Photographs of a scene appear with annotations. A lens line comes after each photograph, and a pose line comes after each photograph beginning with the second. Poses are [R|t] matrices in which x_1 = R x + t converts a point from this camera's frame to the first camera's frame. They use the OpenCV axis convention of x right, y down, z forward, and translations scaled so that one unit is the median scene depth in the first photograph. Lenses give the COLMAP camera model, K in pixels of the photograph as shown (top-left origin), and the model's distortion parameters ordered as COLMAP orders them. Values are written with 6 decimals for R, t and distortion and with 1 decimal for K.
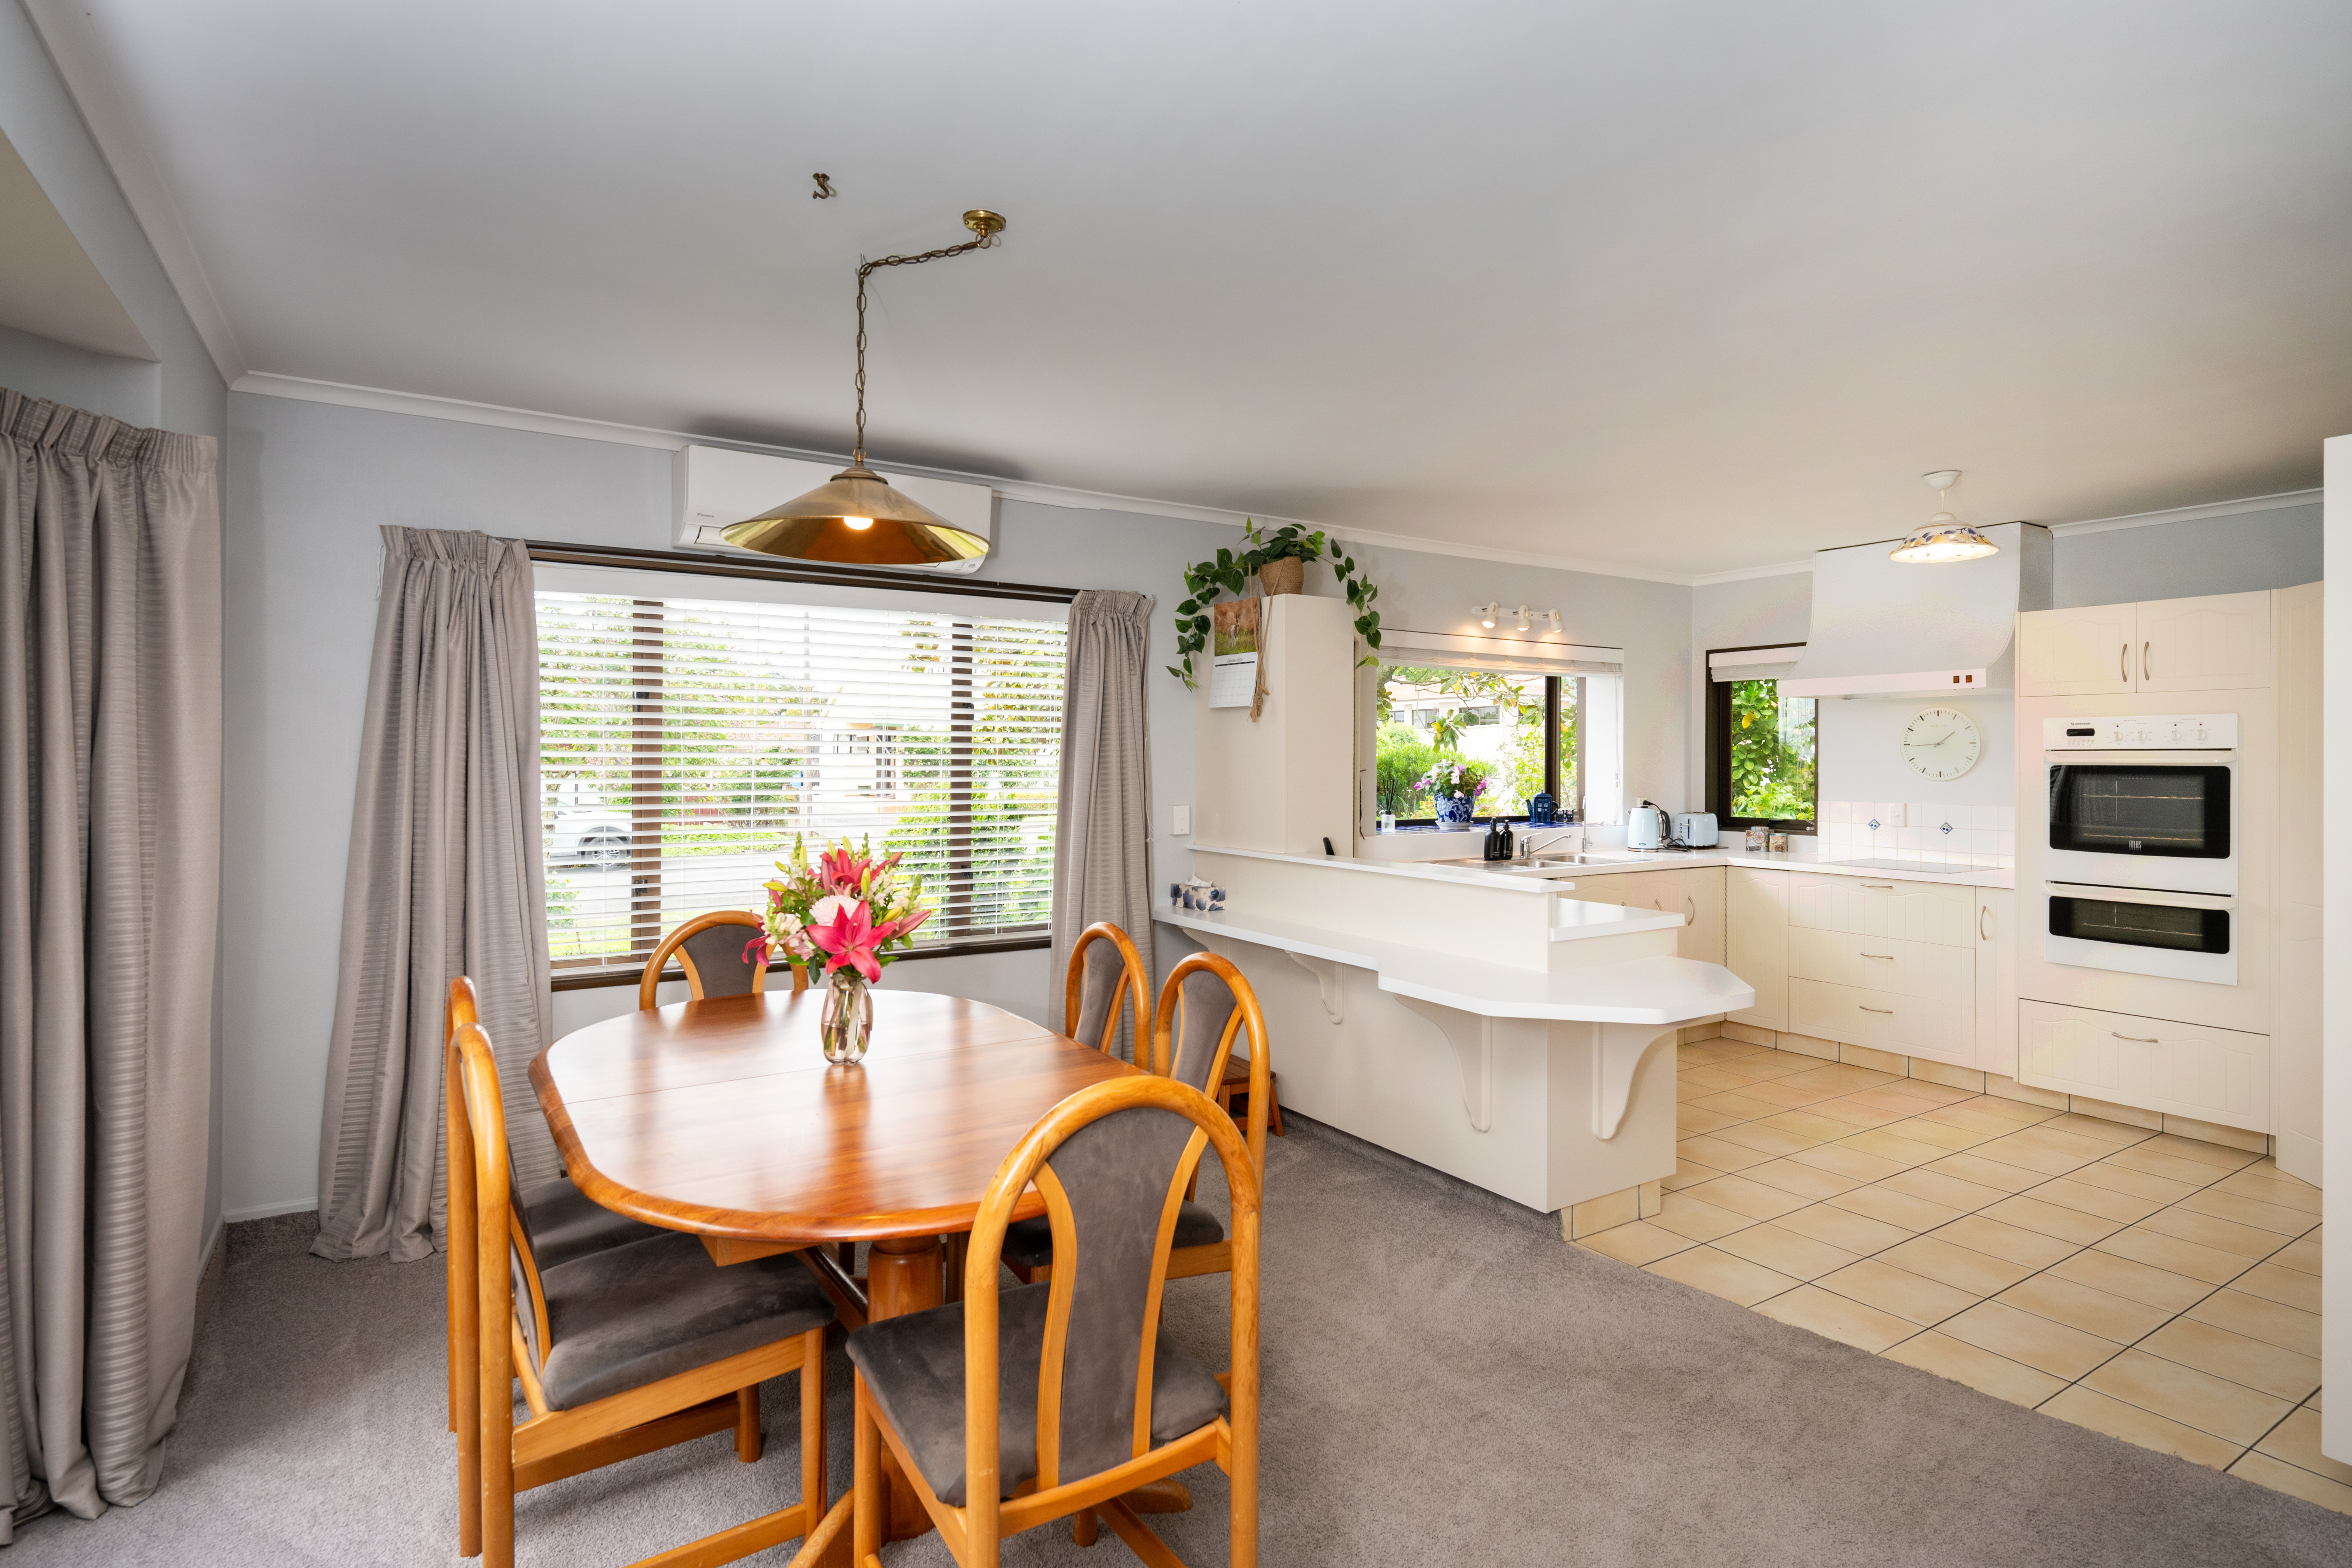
lens RADIAL K [[1176.3, 0, 1177.4], [0, 1176.3, 769.4], [0, 0, 1]] dist [0.000016, -0.000111]
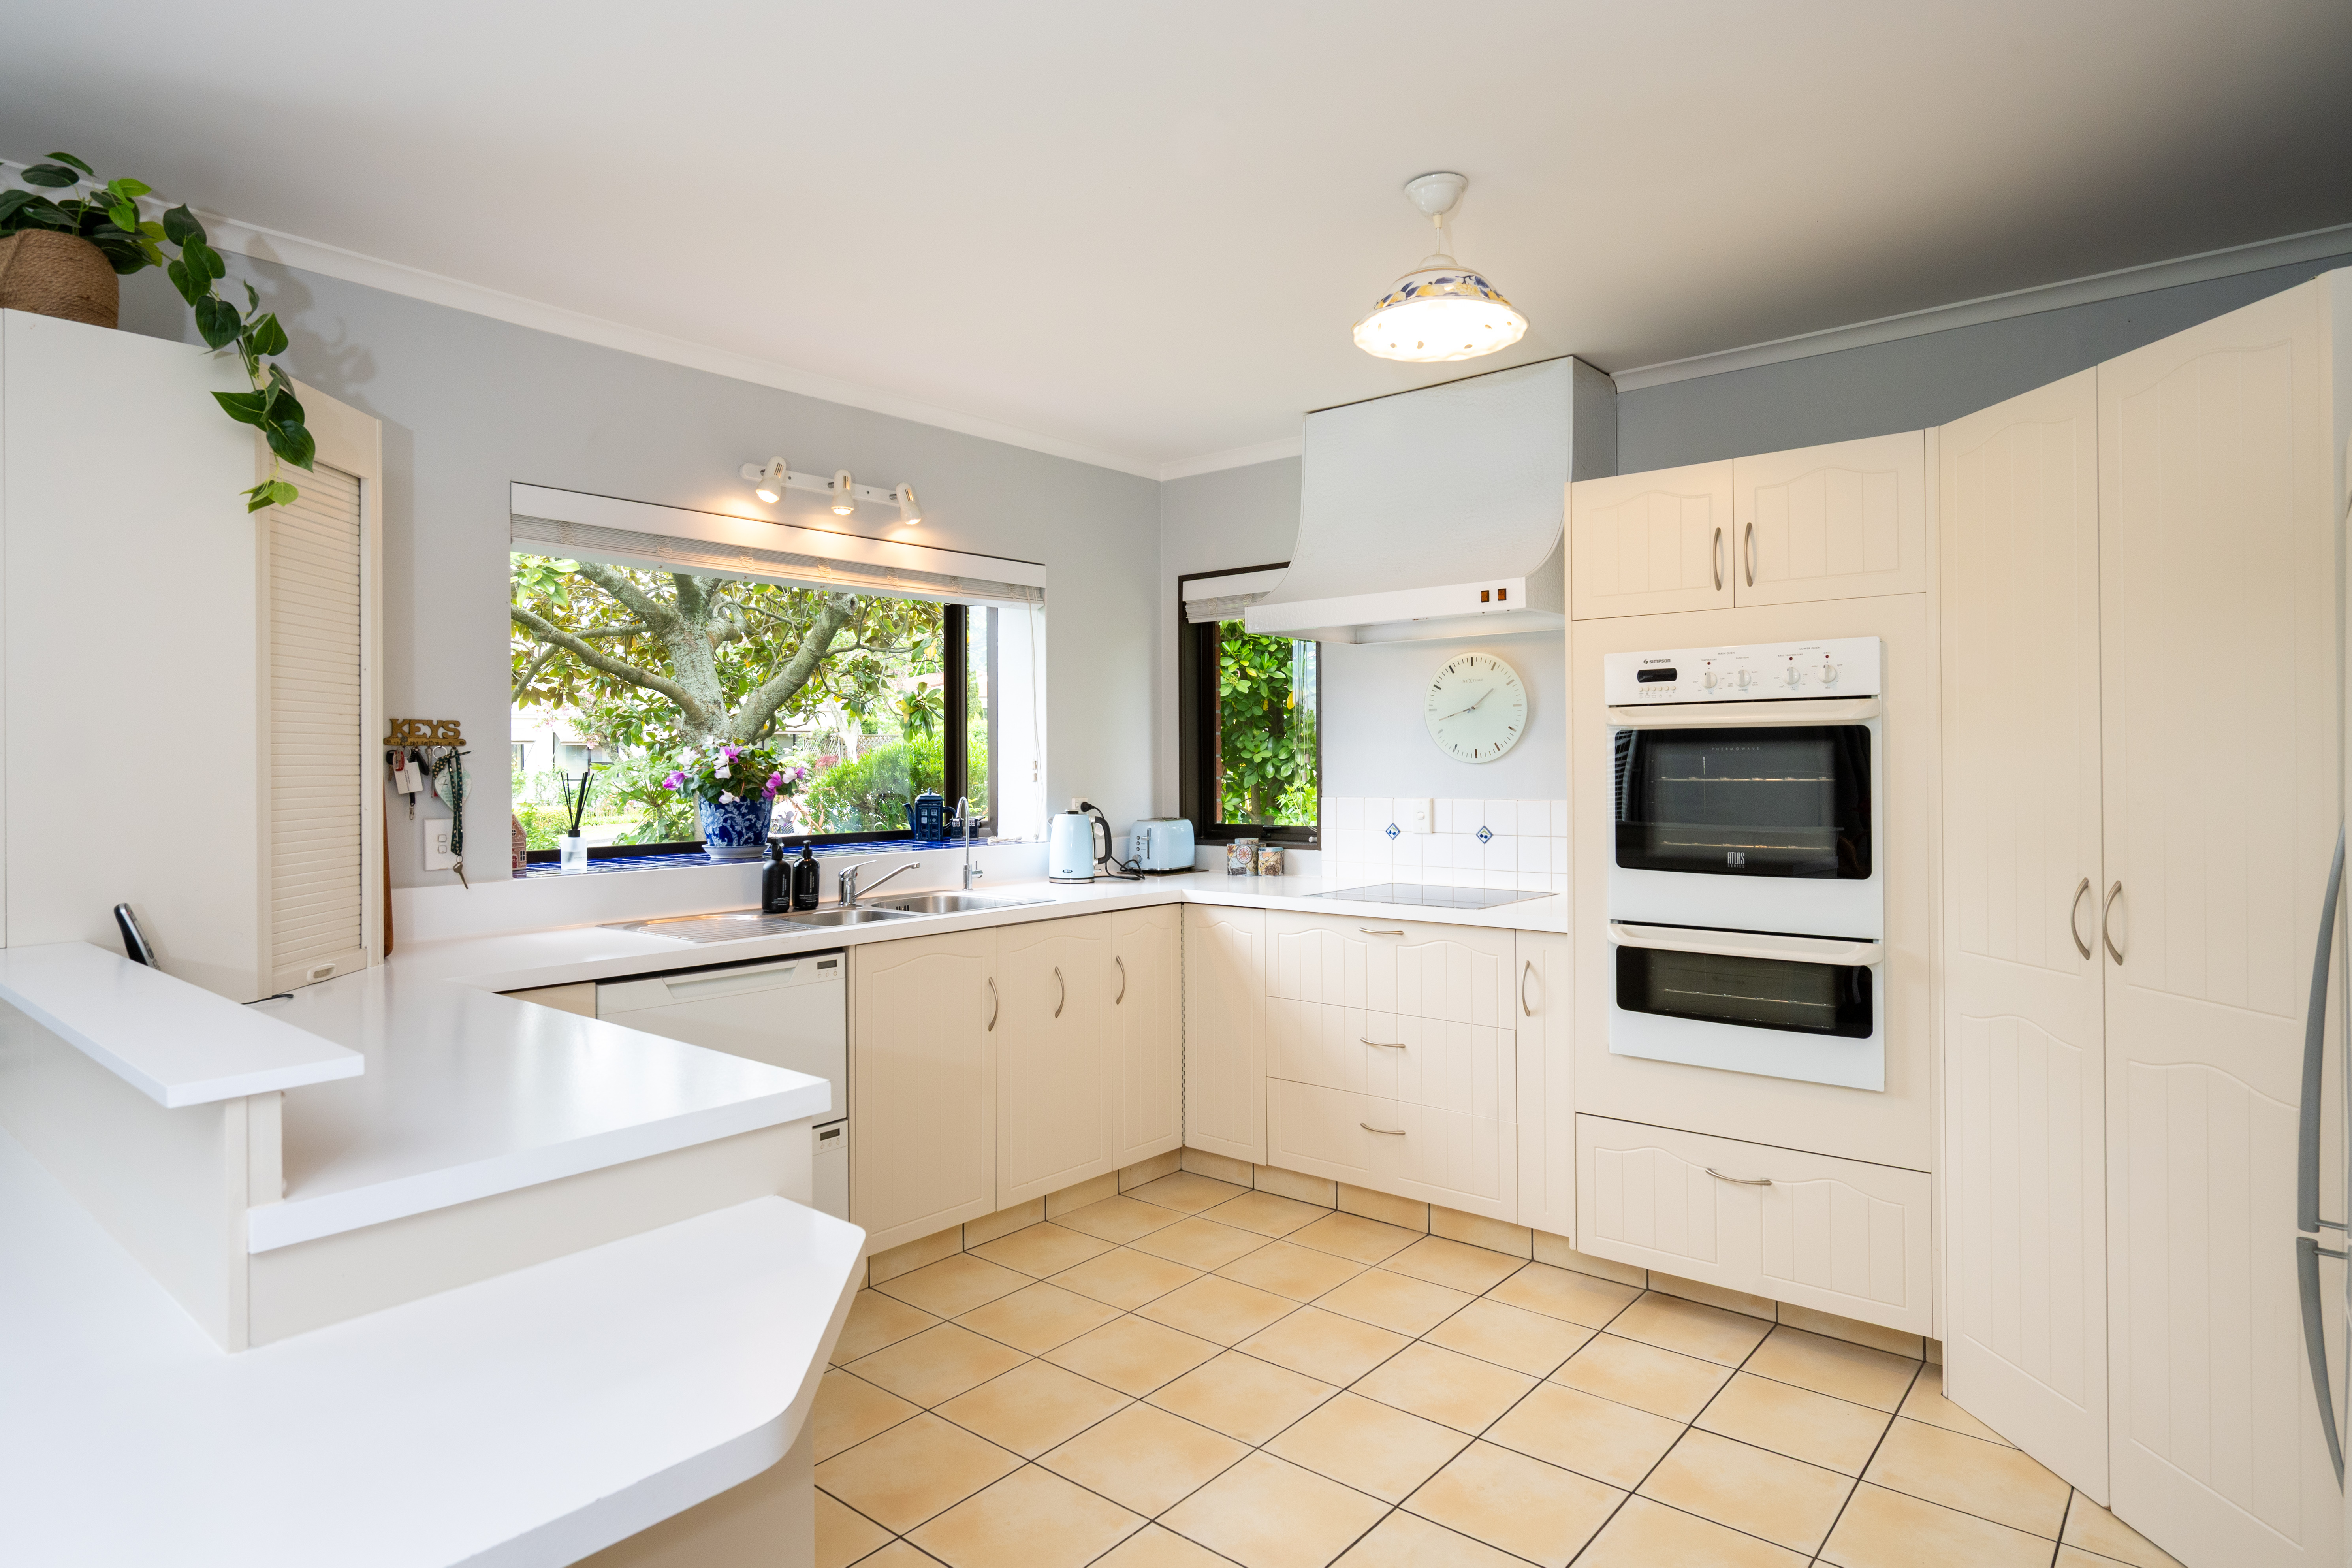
lens RADIAL K [[1280.3, 0, 1176.9], [0, 1280.3, 784.1], [0, 0, 1]] dist [0.004668, 0.000015]
pose [[0.954529, -0.016079, 0.297684, 0.268009], [0.013933, 0.999859, 0.009330, 0.012237], [-0.297792, -0.004758, 0.954619, 0.355256]]
